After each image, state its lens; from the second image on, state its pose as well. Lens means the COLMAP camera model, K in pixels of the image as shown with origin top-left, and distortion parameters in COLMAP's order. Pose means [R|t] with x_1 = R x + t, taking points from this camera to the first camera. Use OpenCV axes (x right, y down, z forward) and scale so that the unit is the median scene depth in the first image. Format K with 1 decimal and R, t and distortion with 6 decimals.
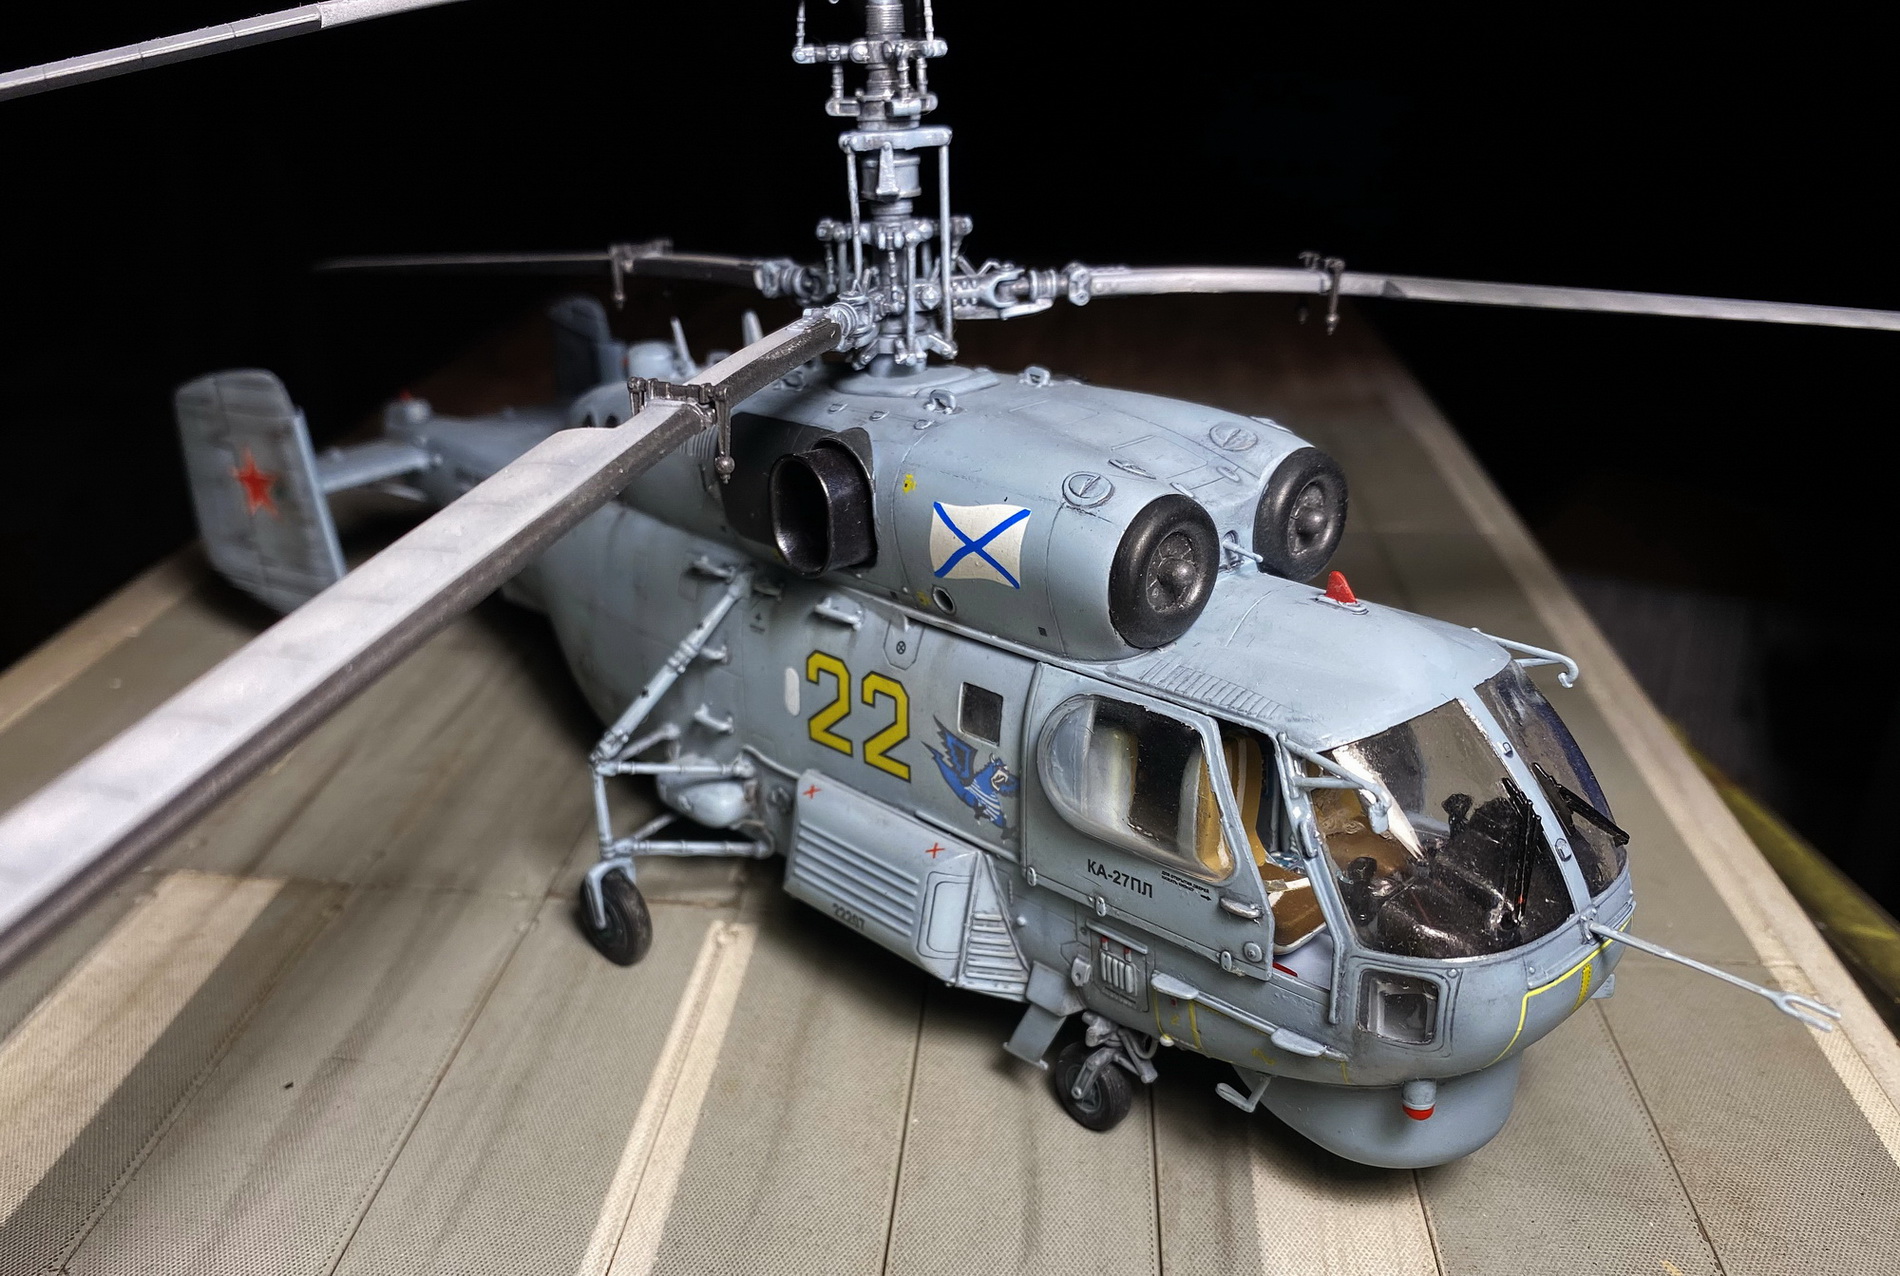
lens RADIAL K [[1530.4, 0, 894.2], [0, 1530.4, 710.8], [0, 0, 1]] dist [0.045177, -0.004481]
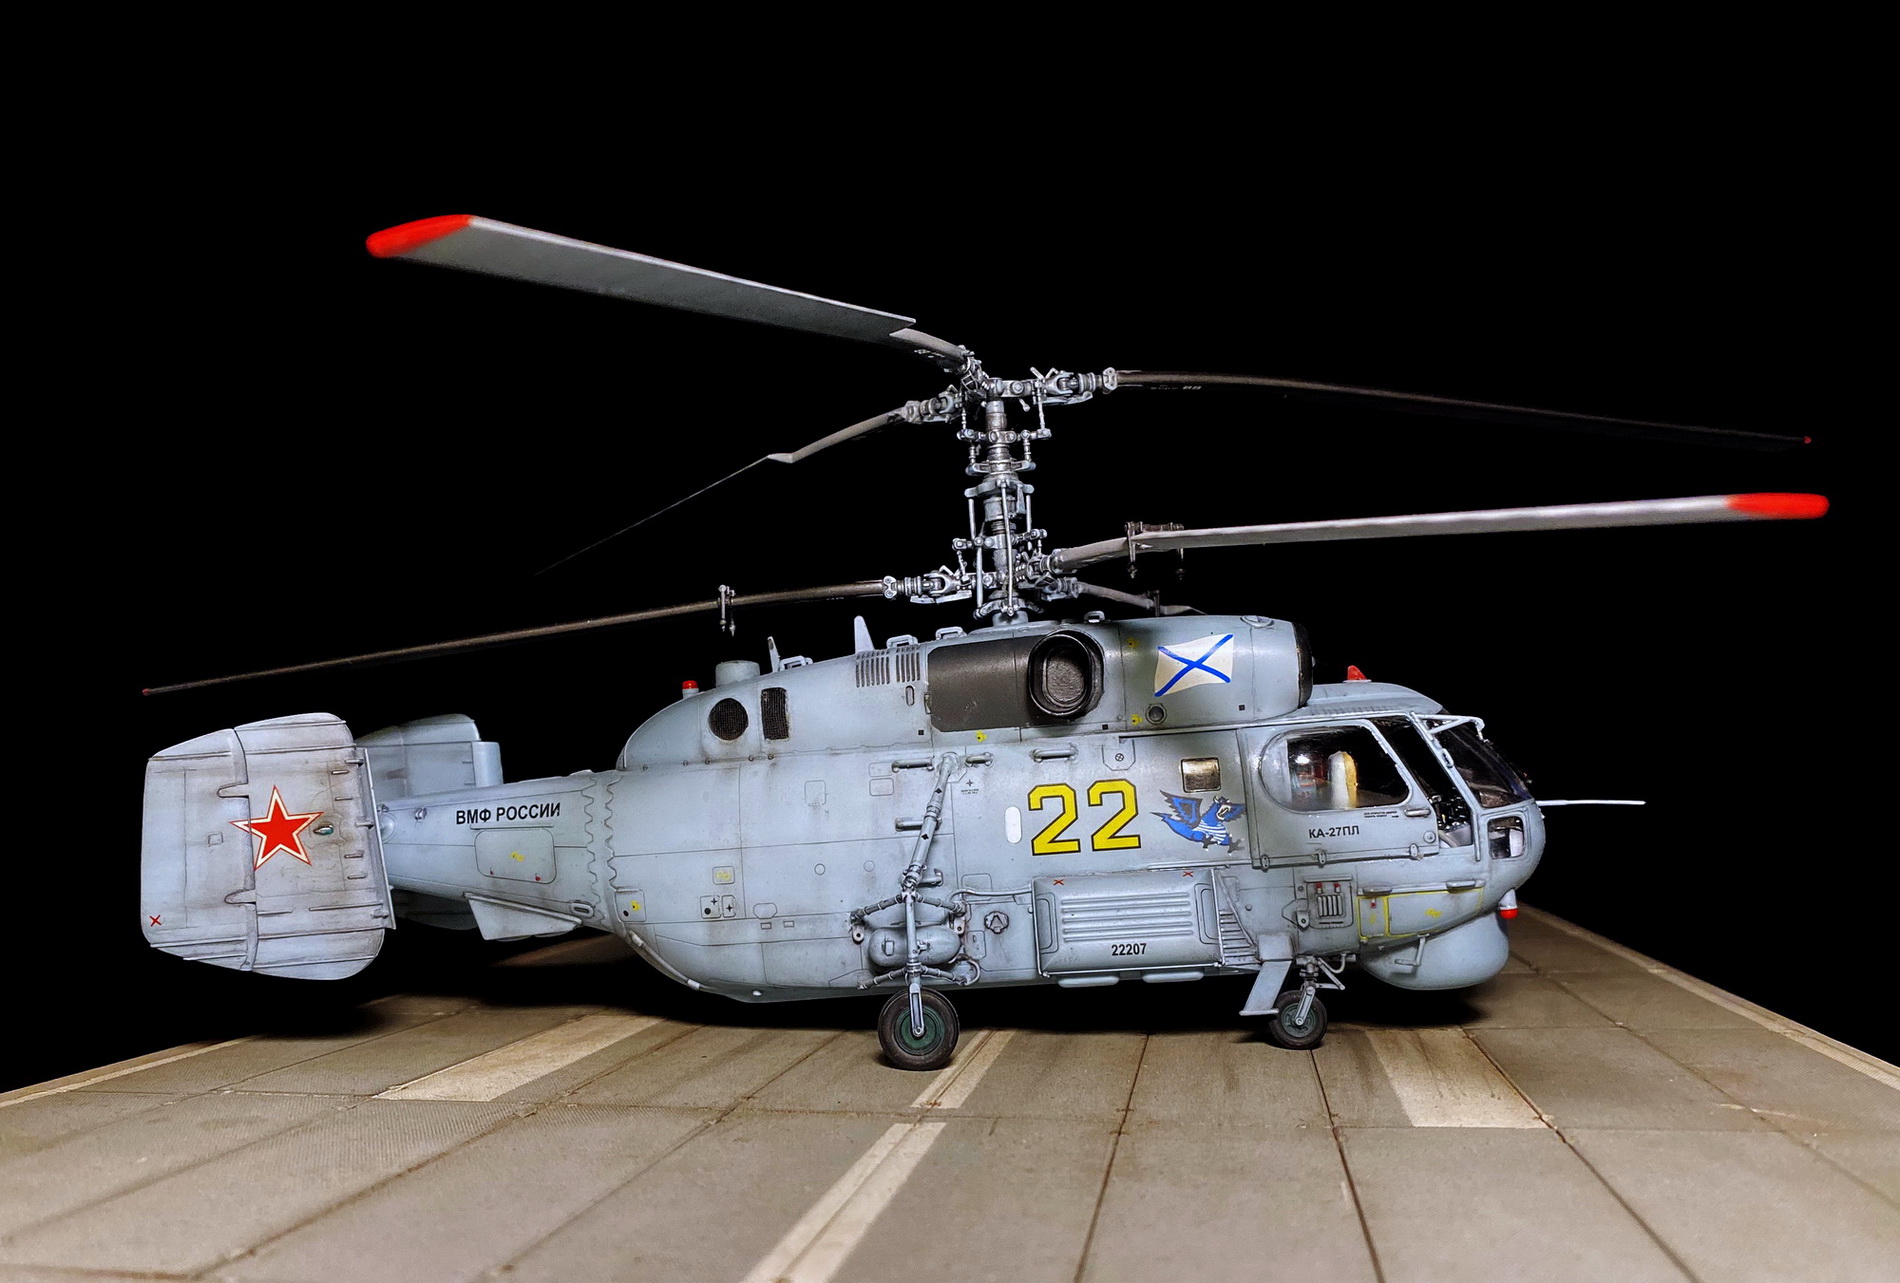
lens RADIAL K [[1530.4, 0, 894.2], [0, 1530.4, 714.3], [0, 0, 1]] dist [0.045177, -0.004481]
pose [[0.740603, 0.018704, 0.671683, -1.200874], [0.302379, 0.883402, -0.358004, 0.403559], [-0.600062, 0.468242, 0.648595, 0.113473]]
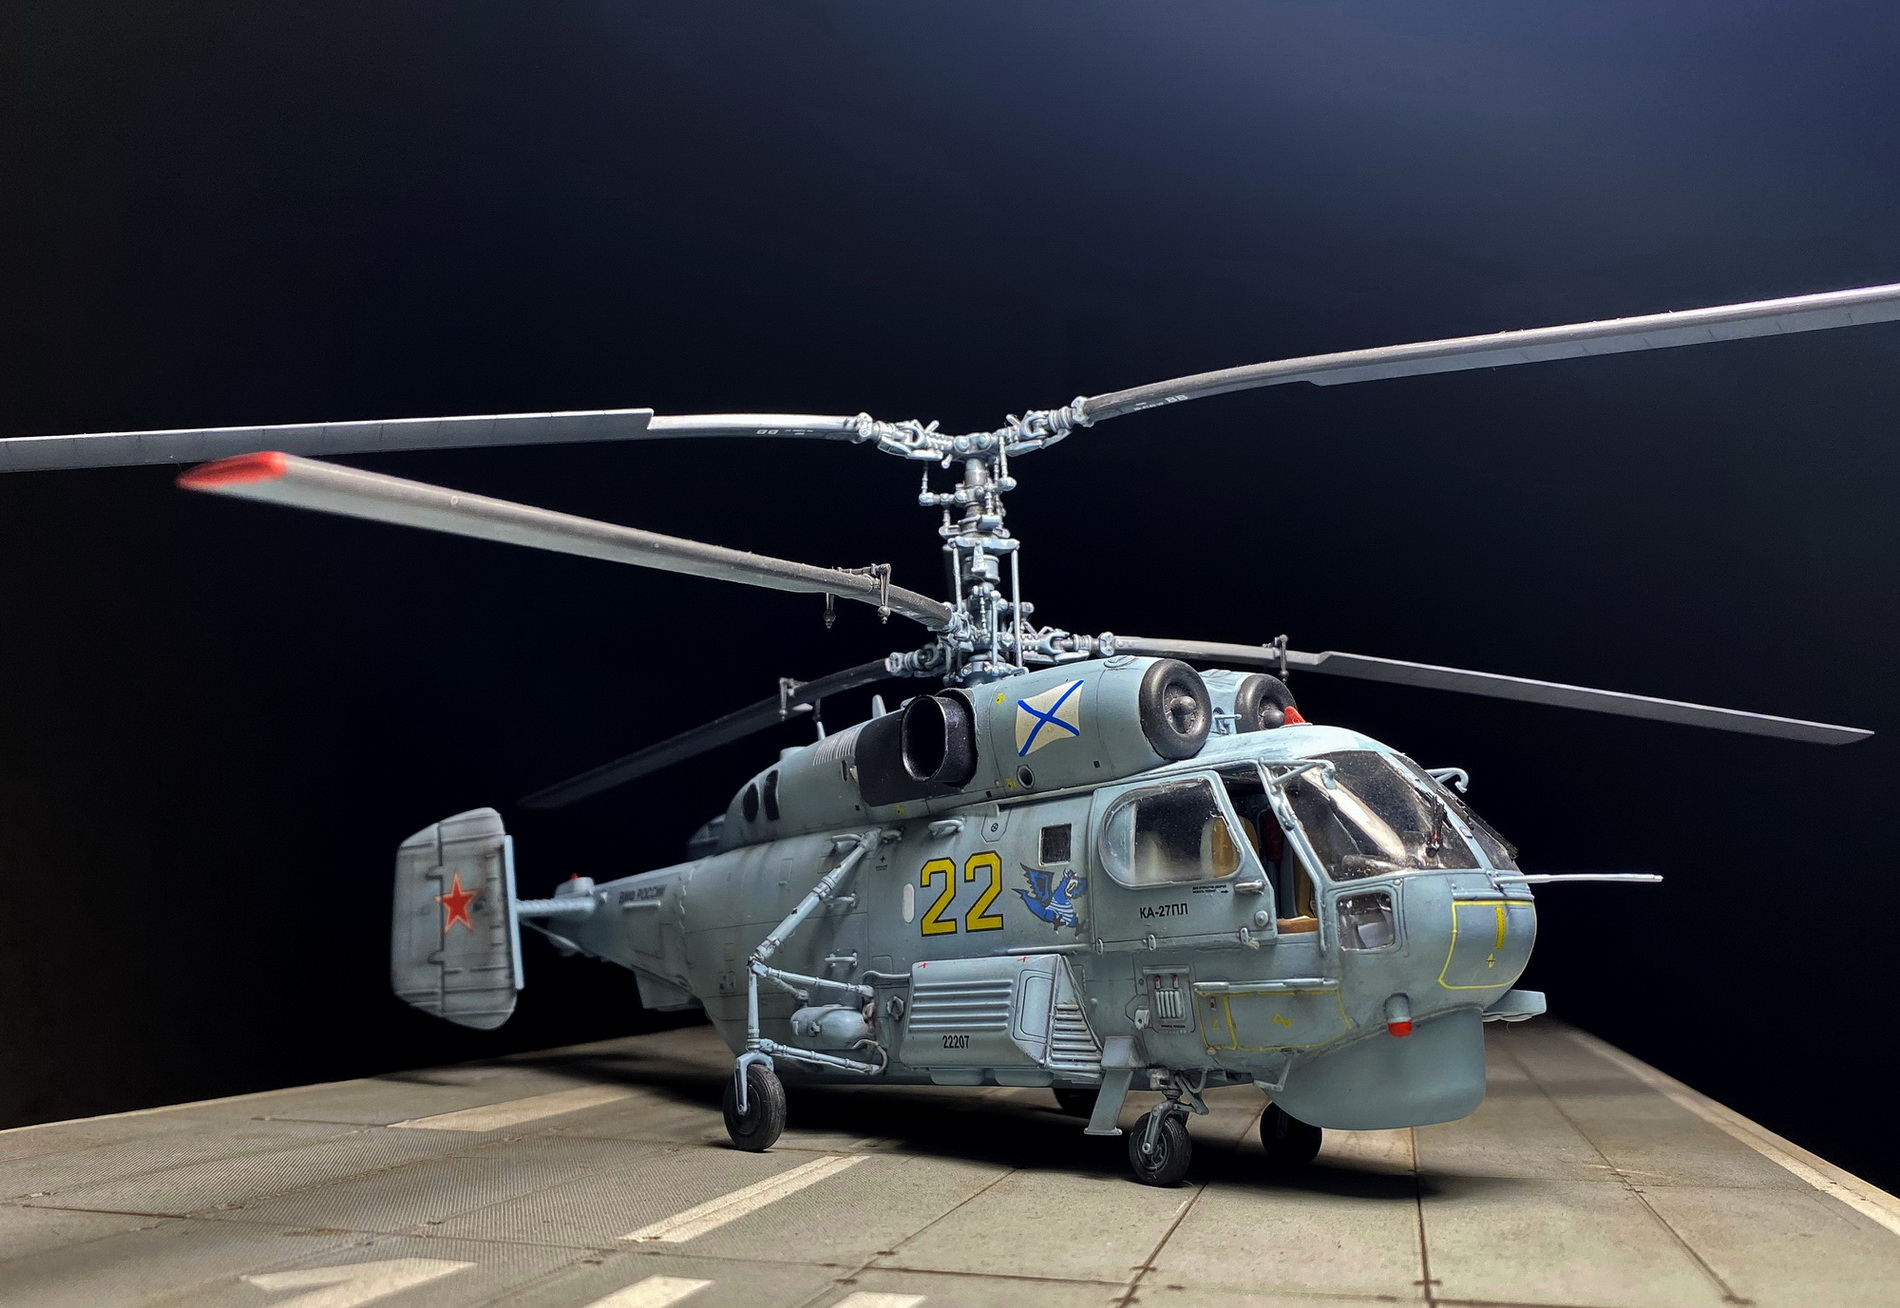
lens RADIAL K [[1590.7, 0, 925.5], [0, 1590.7, 701.1], [0, 0, 1]] dist [0.077962, -0.001786]
pose [[0.999976, 0.004966, 0.004791, -0.065355], [-0.001459, 0.830781, -0.556598, 0.662305], [-0.006745, 0.556578, 0.830768, -0.256419]]
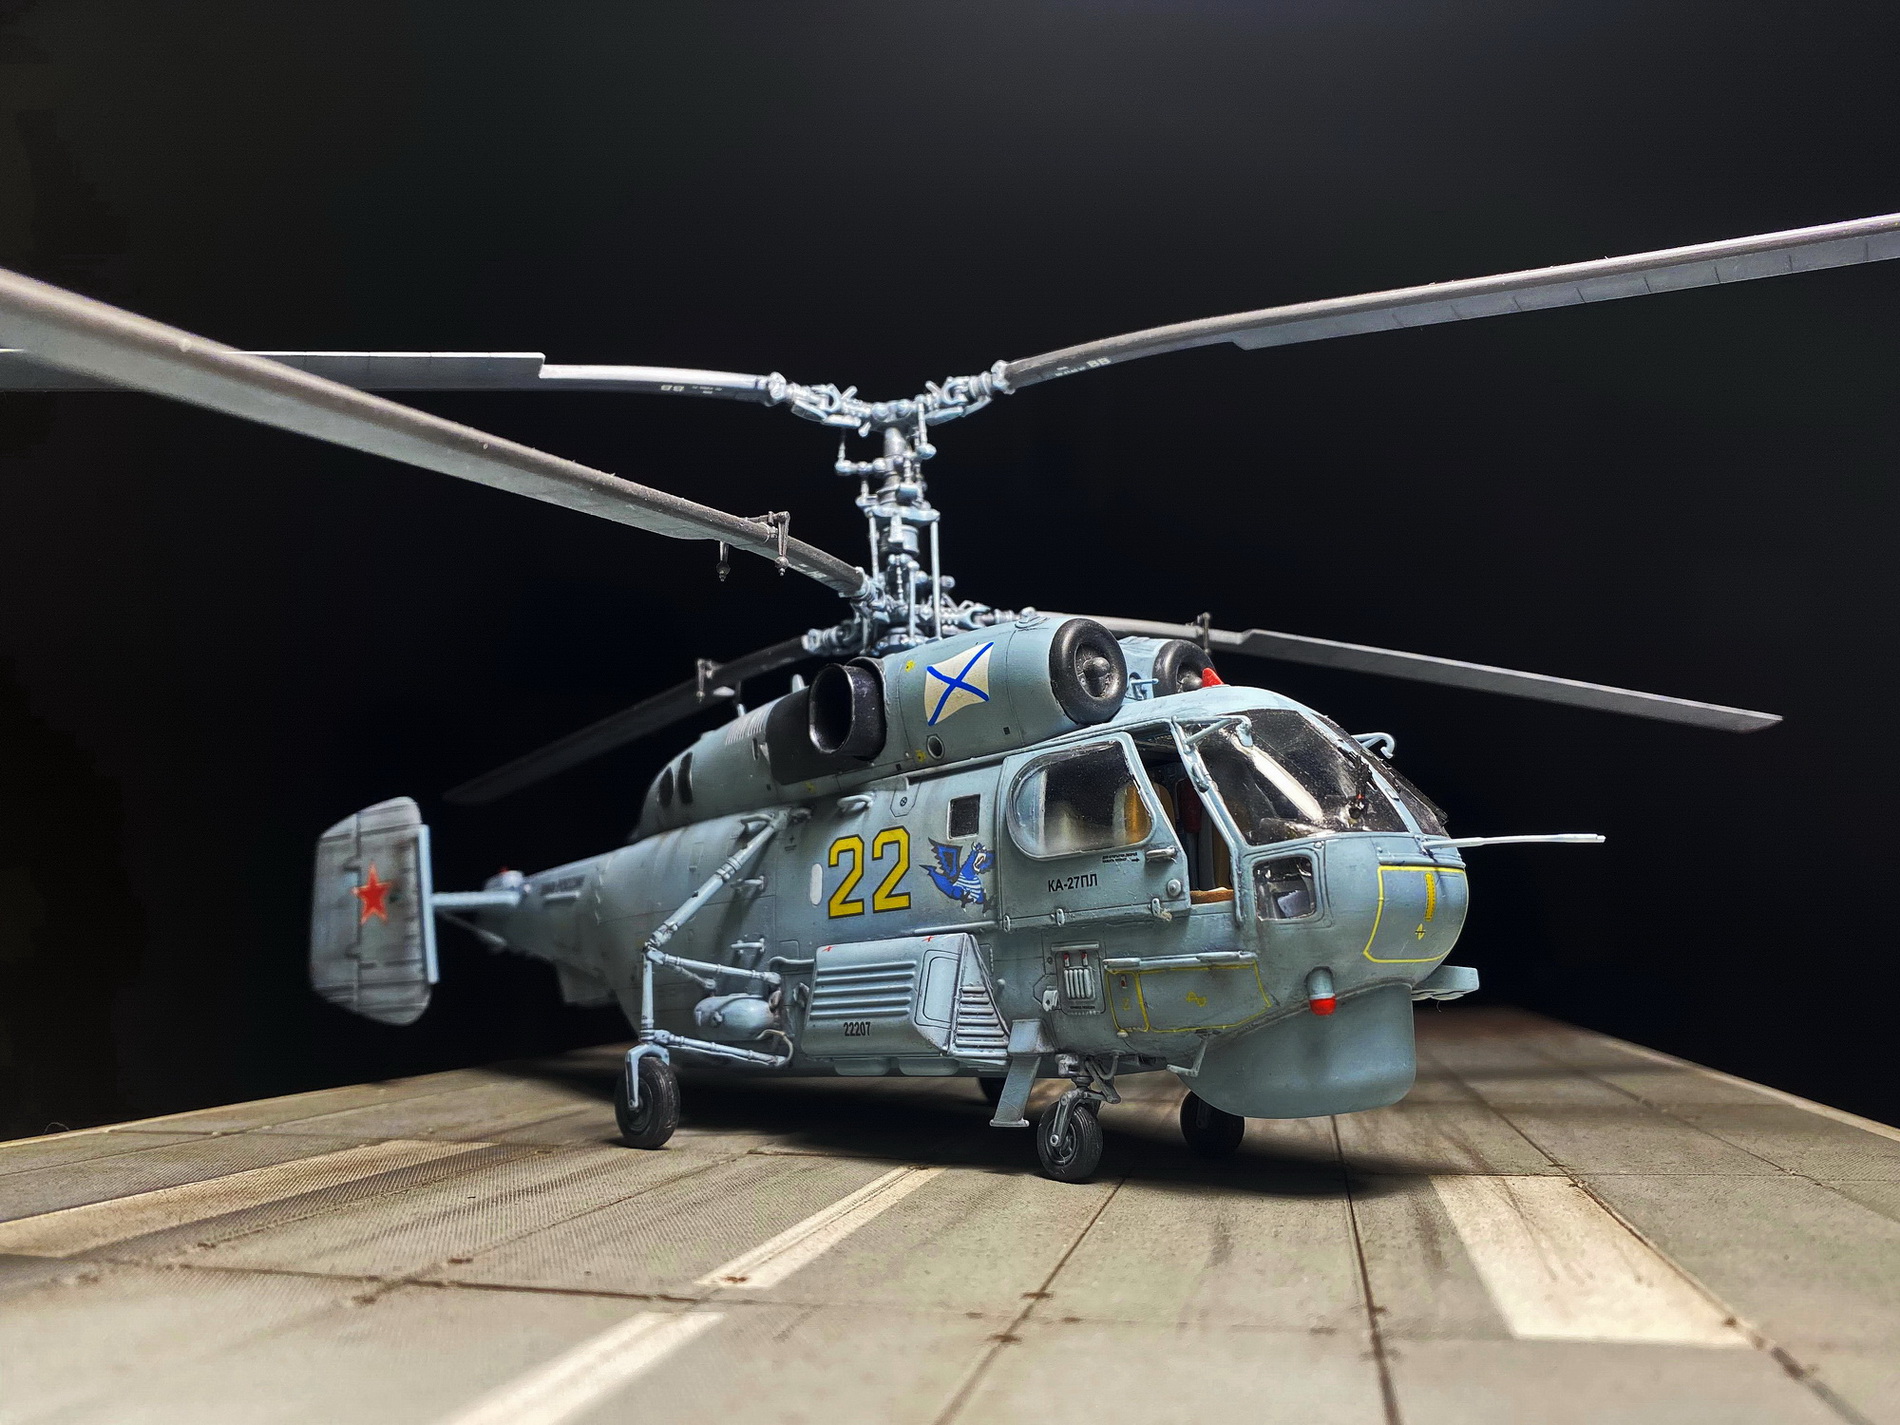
lens RADIAL K [[1422.7, 0, 985.6], [0, 1422.7, 718.5], [0, 0, 1]] dist [0.146022, -0.479870]
pose [[0.998669, 0.005333, 0.051299, 0.011639], [0.024683, 0.823911, -0.566182, 0.589749], [-0.045285, 0.566695, 0.822682, -0.044863]]
